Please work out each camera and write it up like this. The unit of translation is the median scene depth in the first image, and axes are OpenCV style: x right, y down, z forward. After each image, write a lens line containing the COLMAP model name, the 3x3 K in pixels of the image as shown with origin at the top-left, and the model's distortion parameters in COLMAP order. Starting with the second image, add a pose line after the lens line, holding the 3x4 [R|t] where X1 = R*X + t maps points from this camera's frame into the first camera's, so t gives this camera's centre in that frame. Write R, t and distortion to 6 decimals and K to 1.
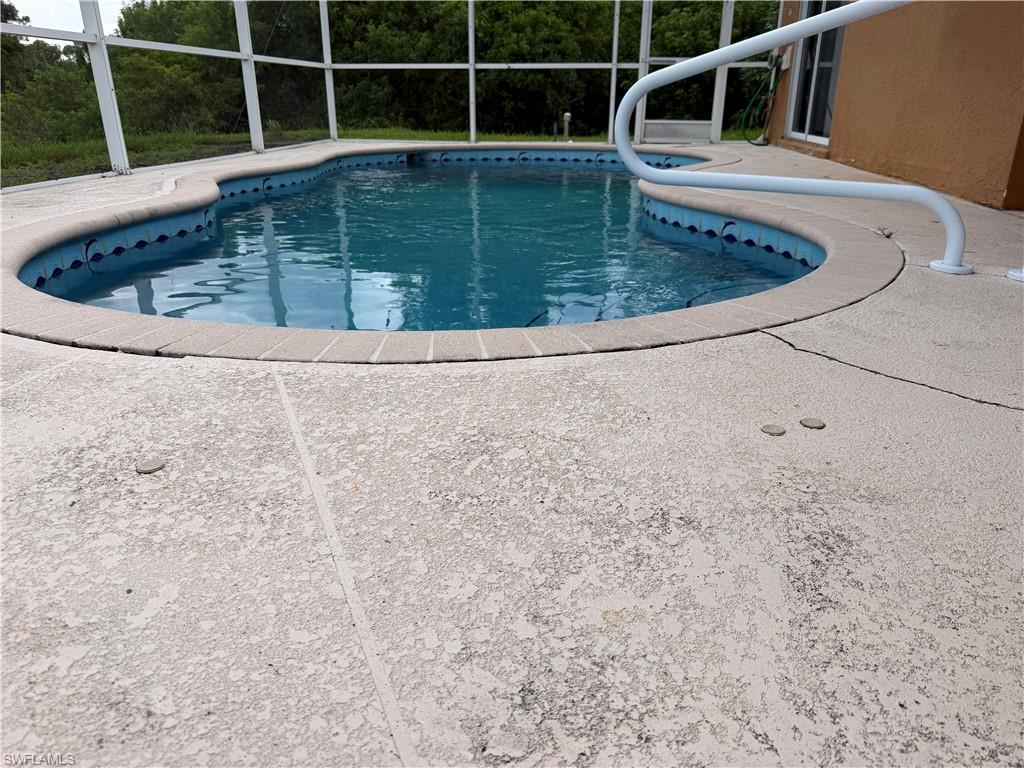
lens RADIAL K [[725.6, 0, 512.0], [0, 725.6, 384.3], [0, 0, 1]] dist [0.037735, -0.000272]
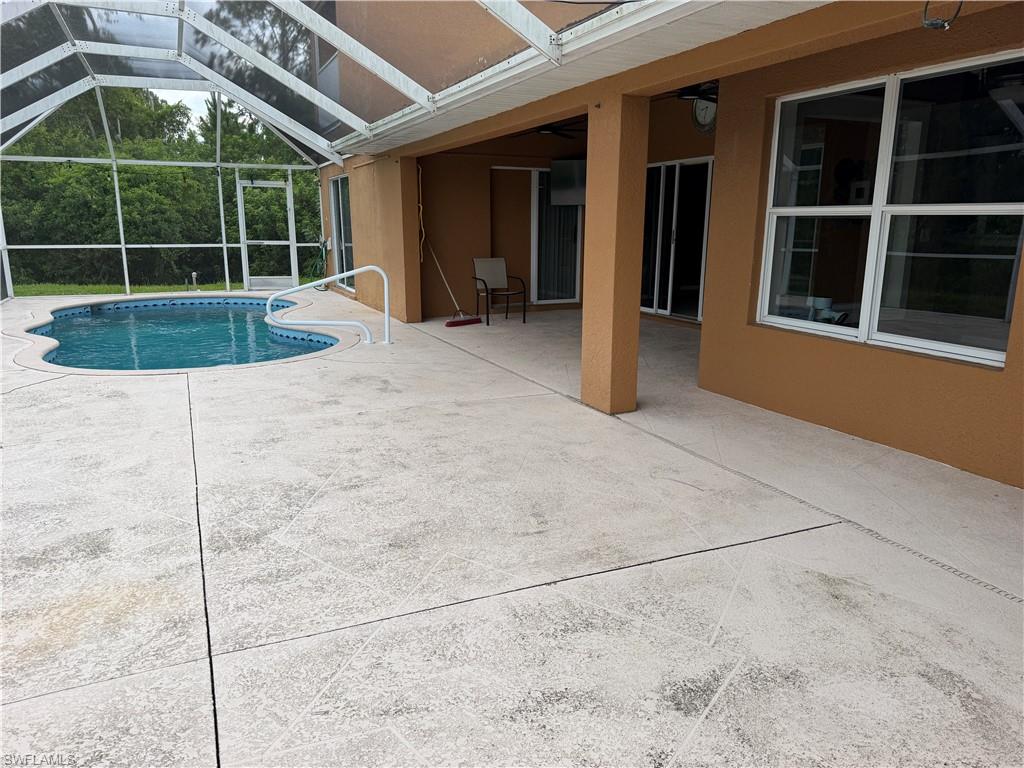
lens RADIAL K [[725.6, 0, 512.4], [0, 725.6, 384.5], [0, 0, 1]] dist [0.037735, -0.000272]
pose [[0.853857, -0.112017, 0.508311, -0.165613], [0.187071, 0.977359, -0.098859, 0.134517], [-0.485729, 0.179502, 0.855480, -0.602920]]
